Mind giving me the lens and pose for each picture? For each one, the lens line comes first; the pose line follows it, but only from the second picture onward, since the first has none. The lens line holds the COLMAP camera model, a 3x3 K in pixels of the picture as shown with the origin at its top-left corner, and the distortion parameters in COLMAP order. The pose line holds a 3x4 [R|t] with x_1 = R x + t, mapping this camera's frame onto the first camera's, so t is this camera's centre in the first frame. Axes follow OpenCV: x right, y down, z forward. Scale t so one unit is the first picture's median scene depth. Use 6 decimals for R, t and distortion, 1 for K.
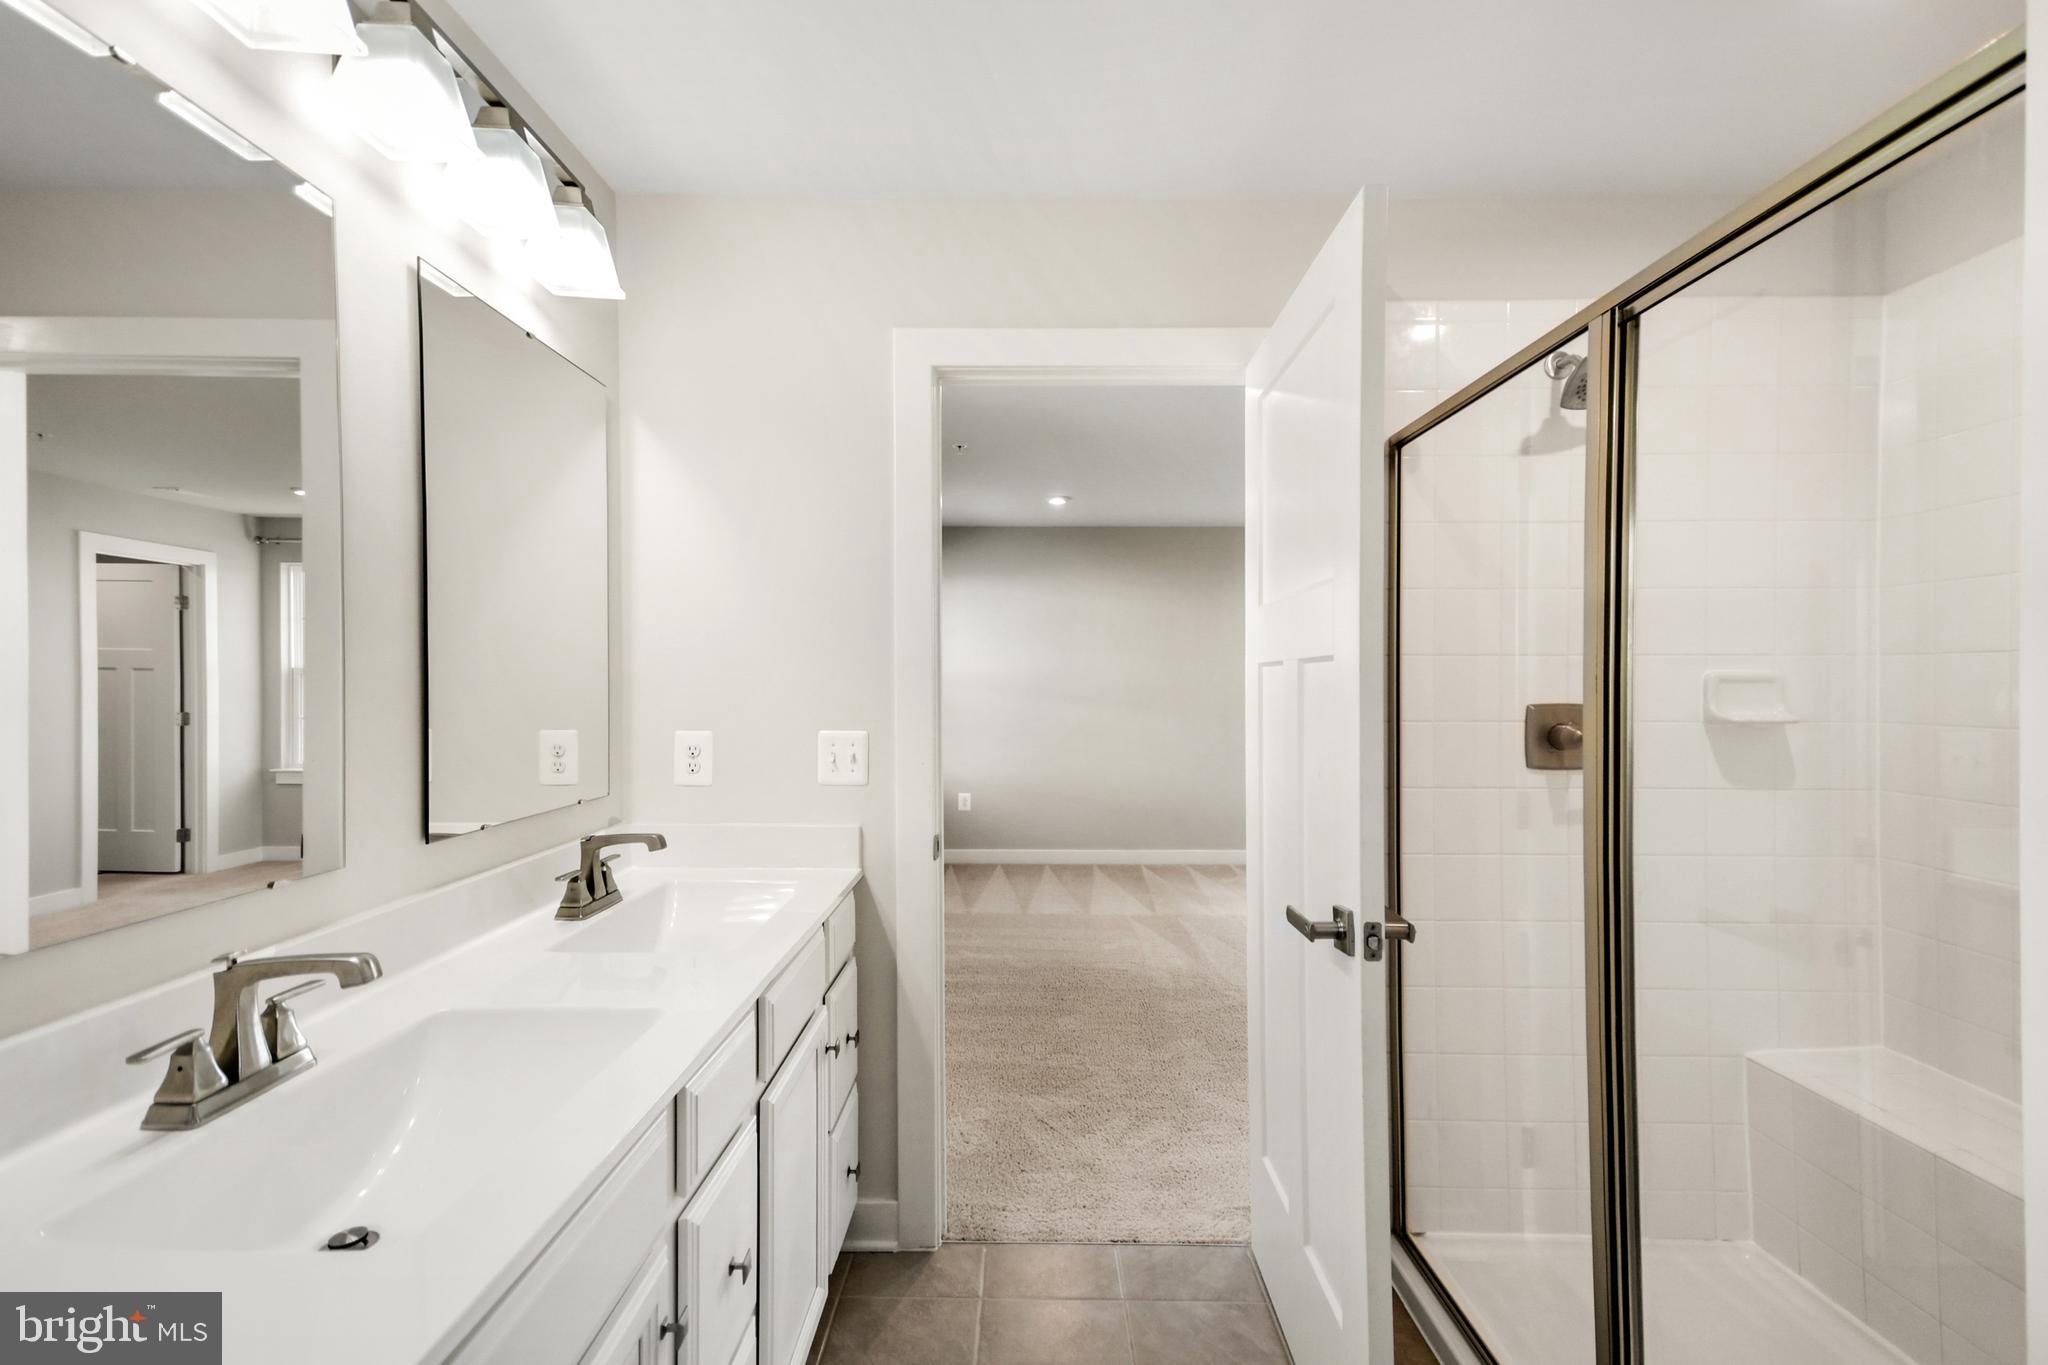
lens RADIAL K [[909.6, 0, 1026.0], [0, 909.6, 685.5], [0, 0, 1]] dist [0.020075, -0.011148]
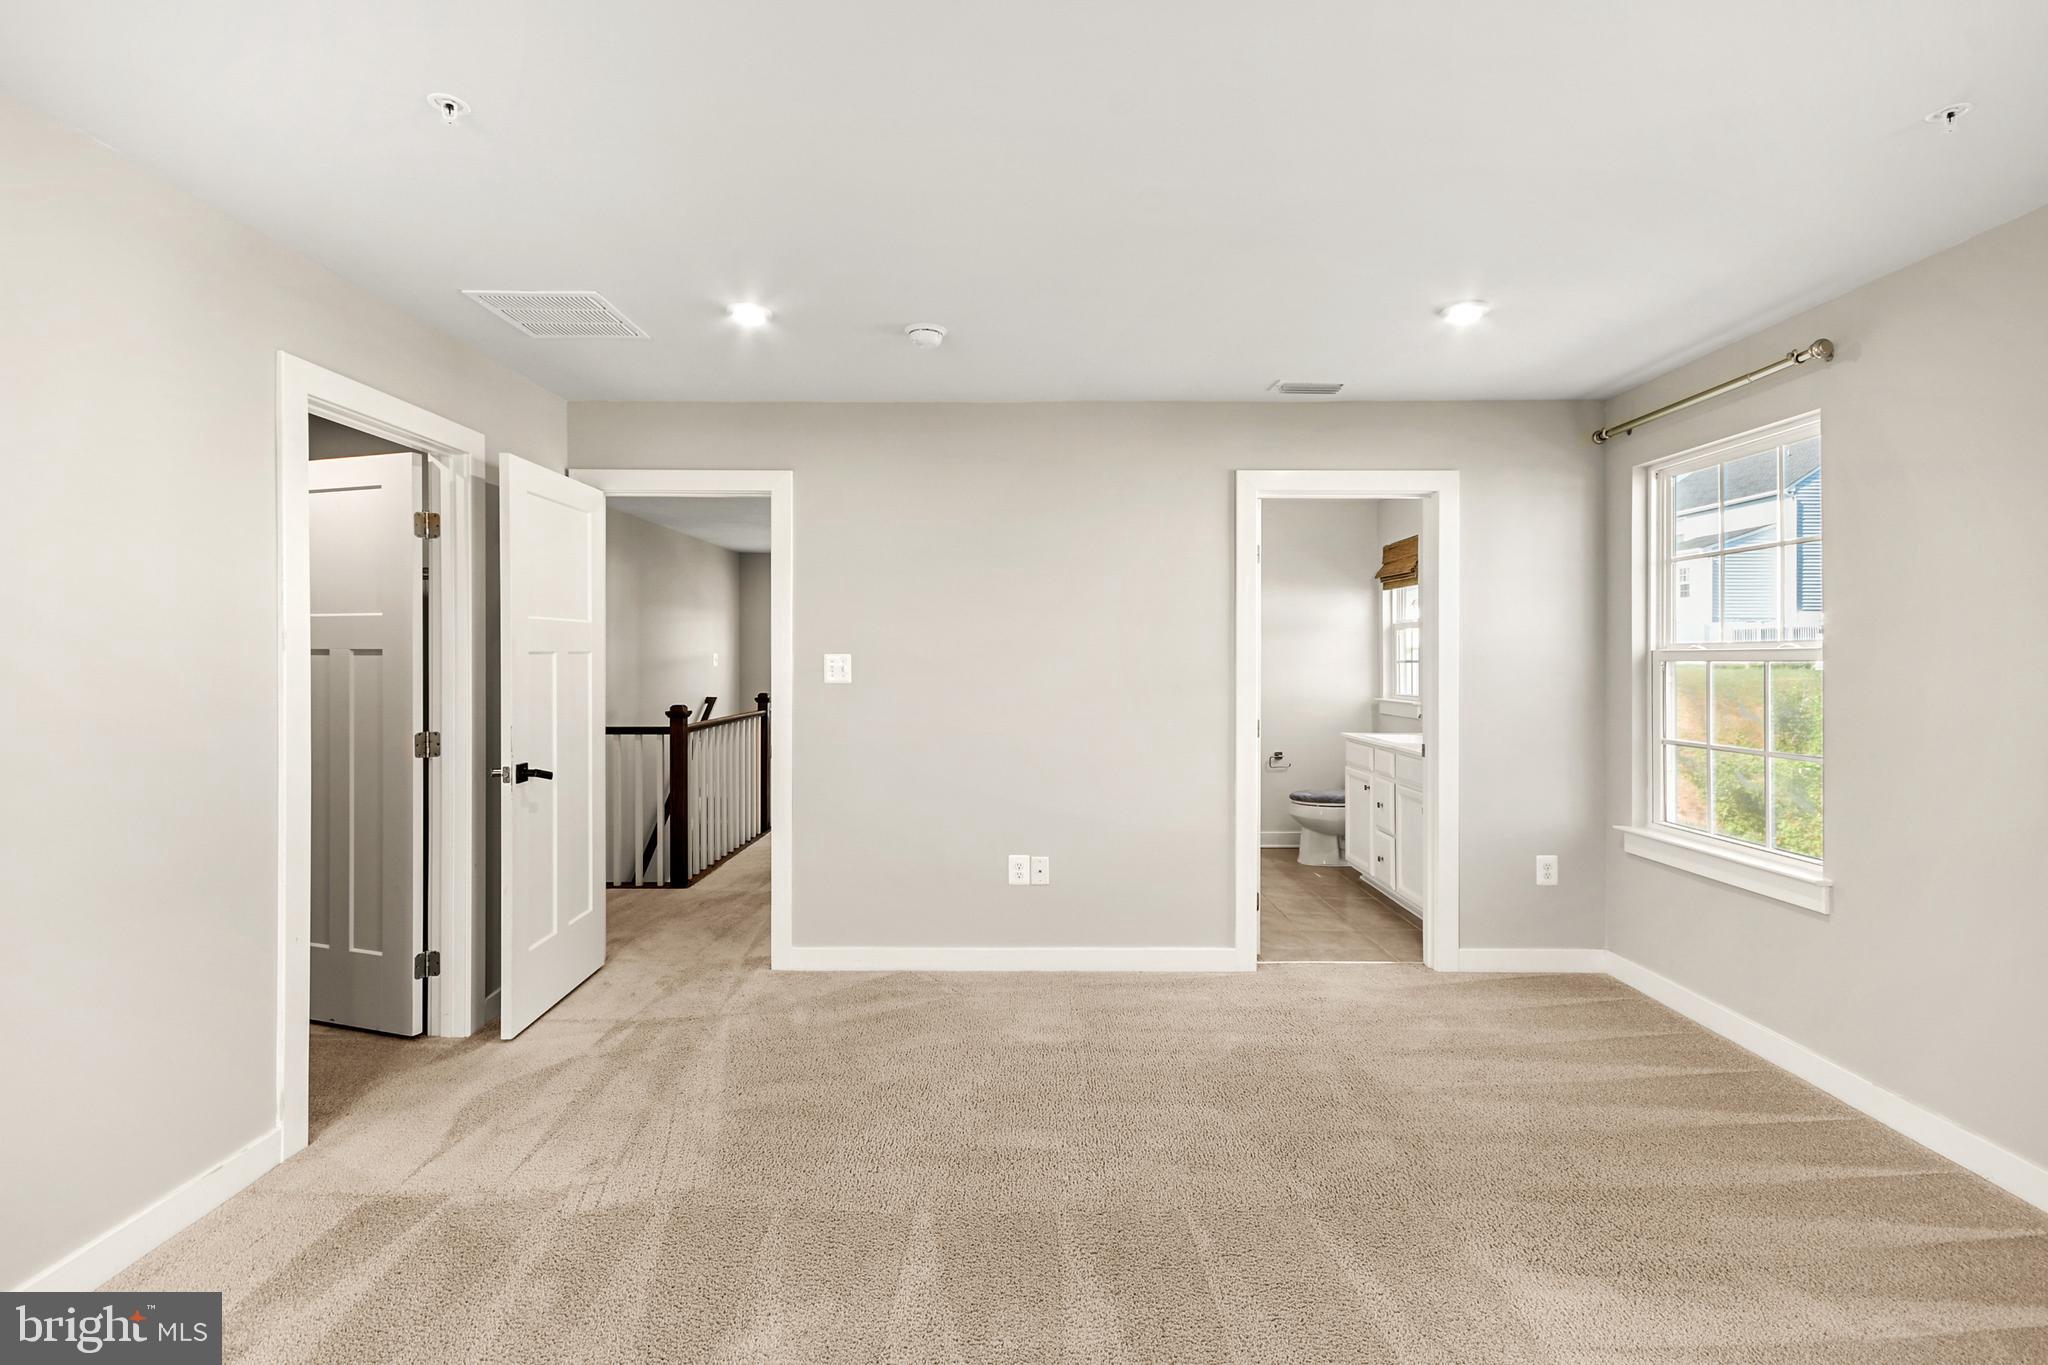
lens RADIAL K [[909.6, 0, 1039.7], [0, 909.6, 674.4], [0, 0, 1]] dist [0.020075, -0.011148]
pose [[-0.080079, 0.013551, -0.996696, -0.277536], [-0.015194, 0.999775, 0.014813, -0.011684], [0.996673, 0.016330, -0.079855, 0.898272]]
